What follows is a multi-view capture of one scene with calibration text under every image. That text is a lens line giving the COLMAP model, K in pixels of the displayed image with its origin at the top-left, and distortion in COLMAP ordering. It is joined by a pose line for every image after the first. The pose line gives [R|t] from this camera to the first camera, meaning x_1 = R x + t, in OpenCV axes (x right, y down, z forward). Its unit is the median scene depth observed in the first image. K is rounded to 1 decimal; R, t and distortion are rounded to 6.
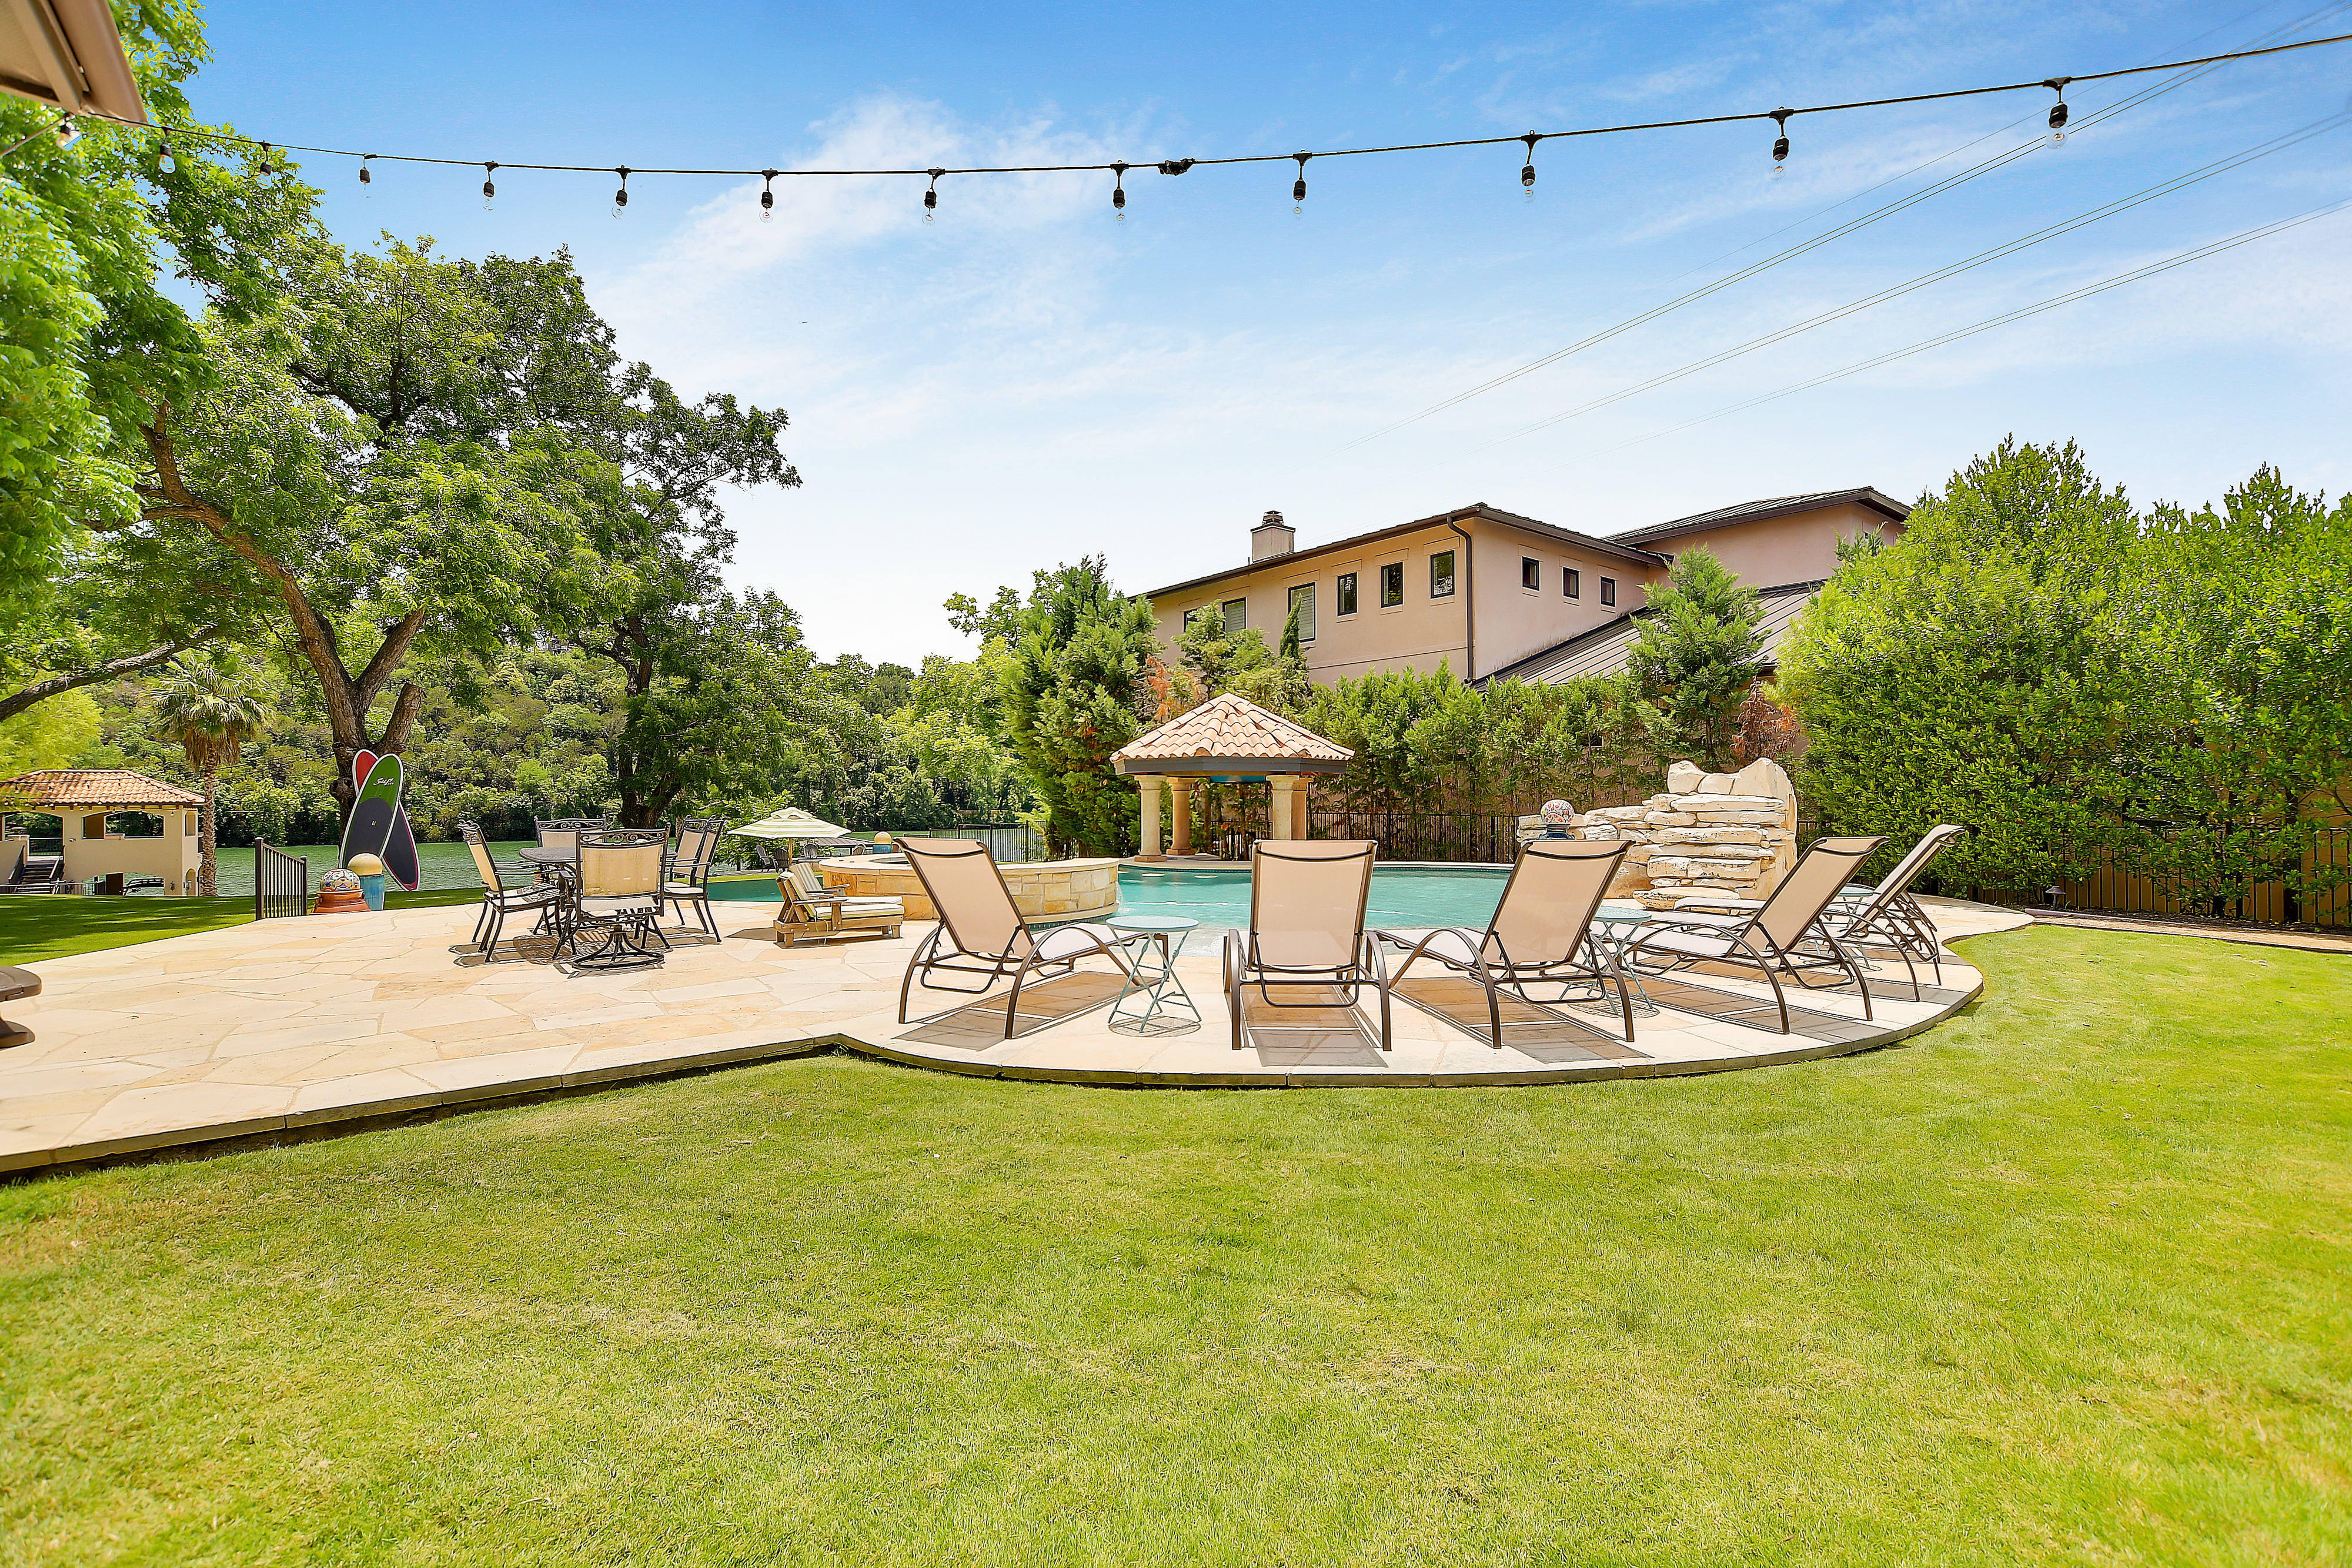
lens RADIAL K [[1070.2, 0, 1166.5], [0, 1070.2, 772.3], [0, 0, 1]] dist [-0.038968, 0.009287]
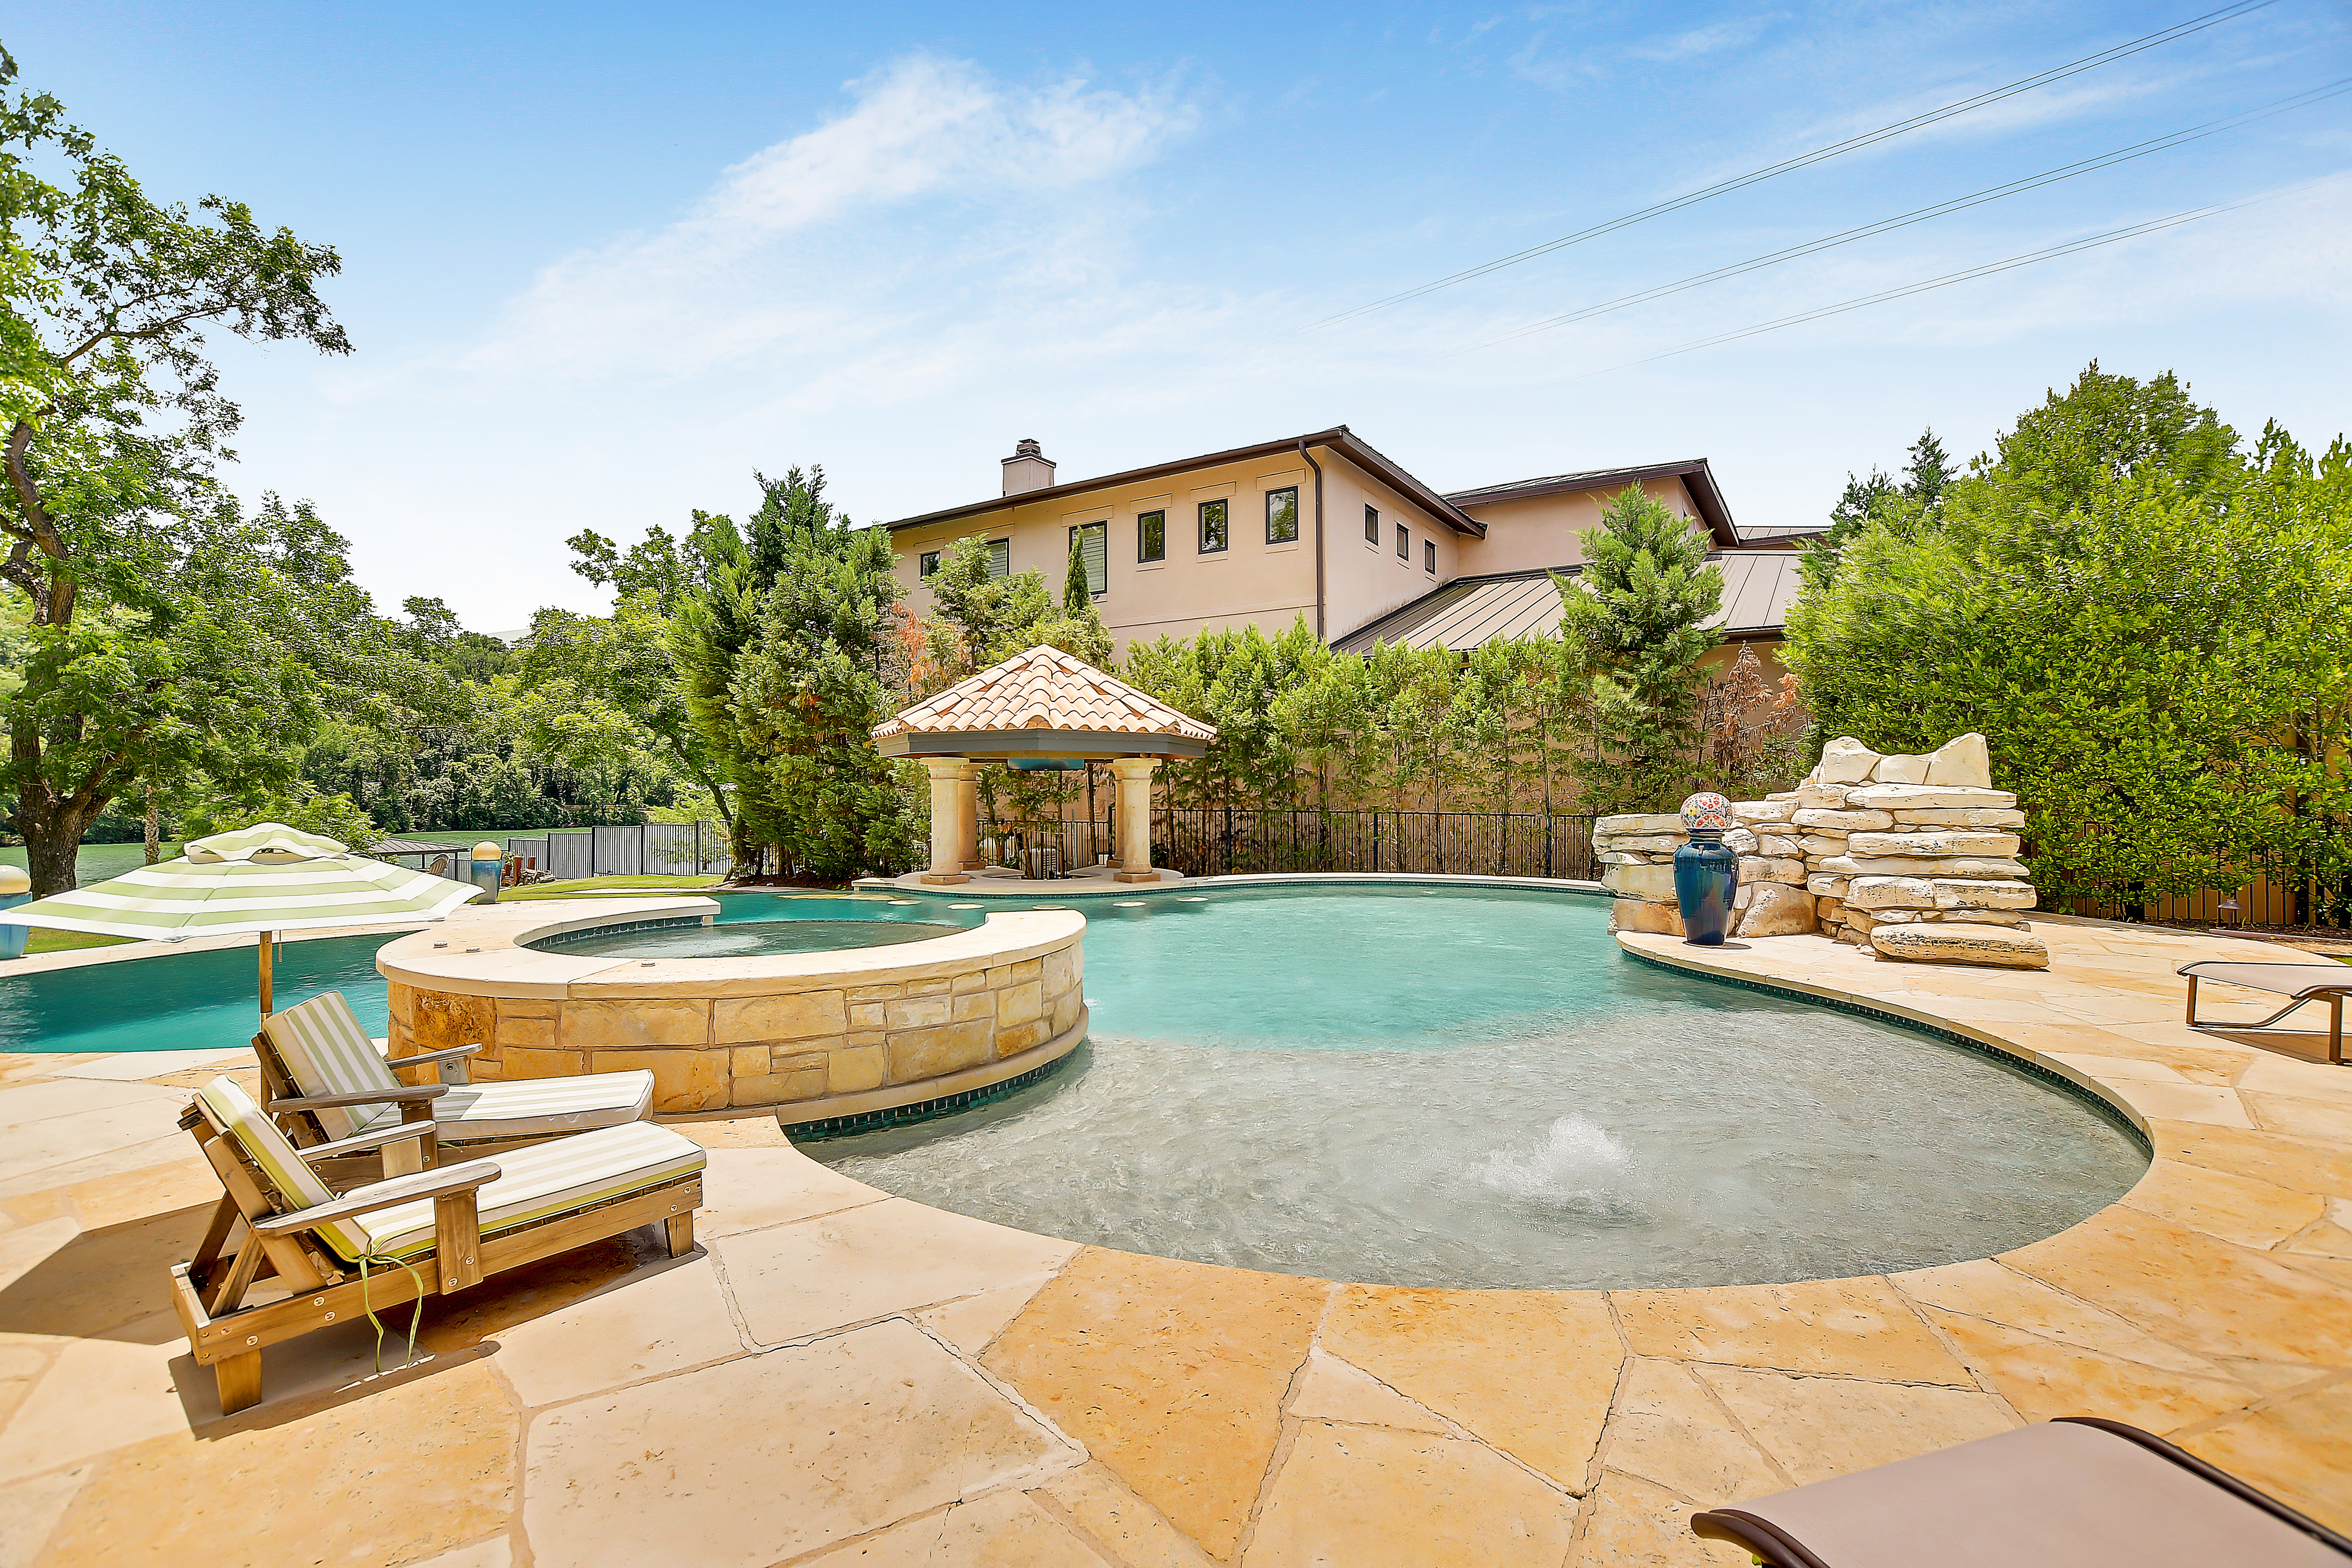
lens RADIAL K [[1070.2, 0, 1166.5], [0, 1070.2, 772.3], [0, 0, 1]] dist [-0.038968, 0.009287]
pose [[0.945707, 0.004205, 0.324994, -0.076798], [-0.006356, 0.999964, 0.005559, 0.005575], [-0.324959, -0.007323, 0.945700, 0.226531]]
